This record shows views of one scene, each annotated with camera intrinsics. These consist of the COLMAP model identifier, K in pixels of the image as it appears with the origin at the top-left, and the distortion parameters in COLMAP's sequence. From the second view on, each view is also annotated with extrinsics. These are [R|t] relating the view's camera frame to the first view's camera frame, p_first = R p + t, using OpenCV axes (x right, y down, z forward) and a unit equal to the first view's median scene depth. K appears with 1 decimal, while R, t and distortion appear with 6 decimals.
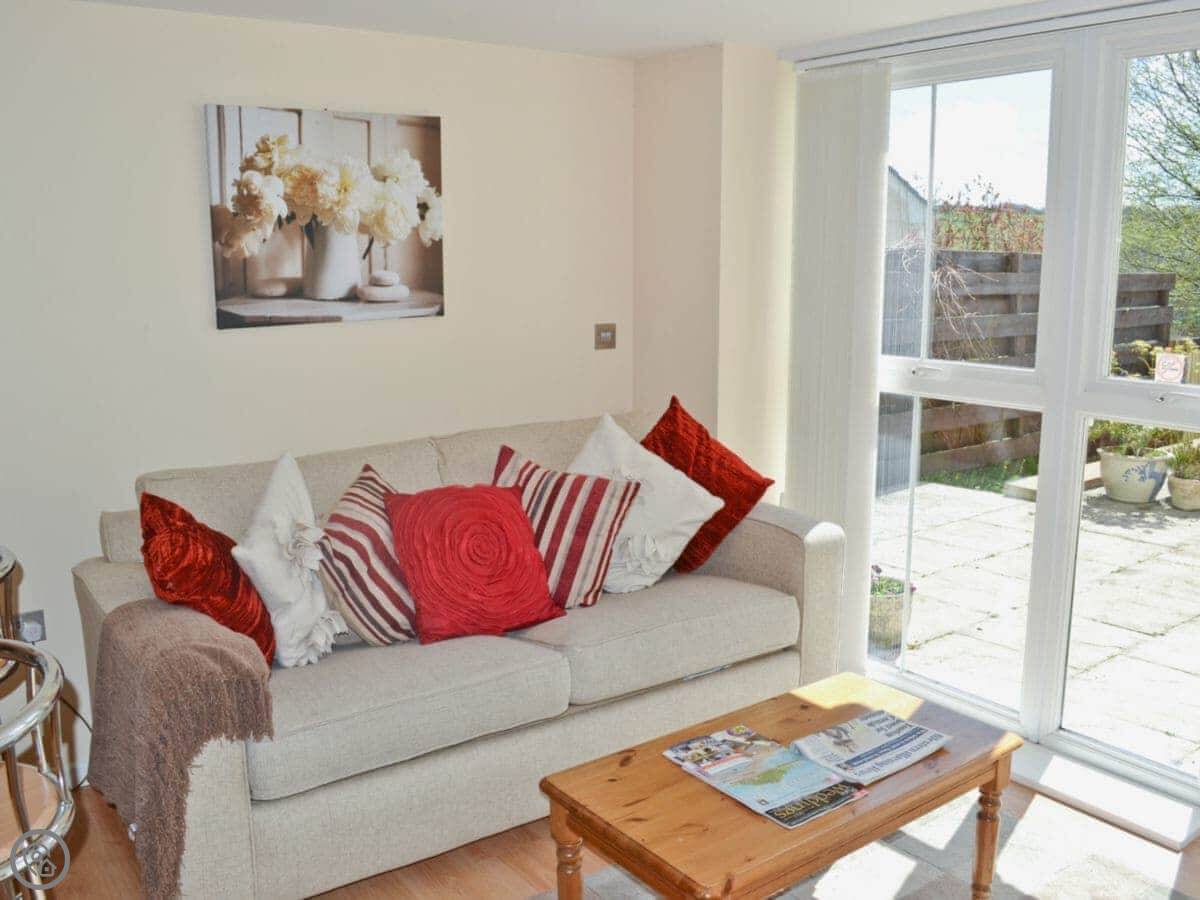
lens RADIAL K [[1182.1, 0, 600.0], [0, 1182.1, 450.0], [0, 0, 1]] dist [-0.076397, -0.000409]
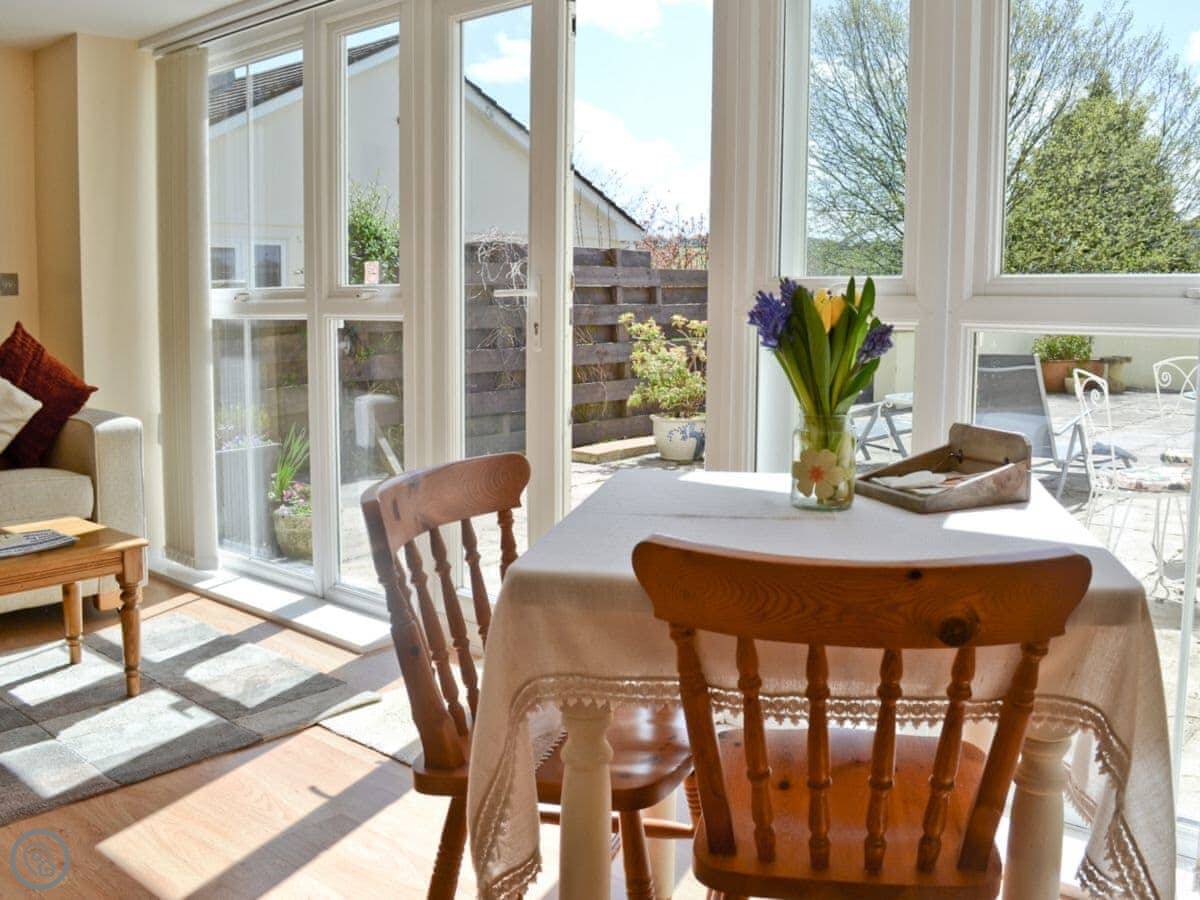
lens RADIAL K [[1182.1, 0, 600.0], [0, 1182.1, 450.0], [0, 0, 1]] dist [-0.076397, -0.000409]
pose [[0.986479, -0.038603, 0.159275, 0.427863], [0.043596, 0.998658, -0.027972, 0.133787], [-0.157981, 0.034538, 0.986838, -0.220255]]
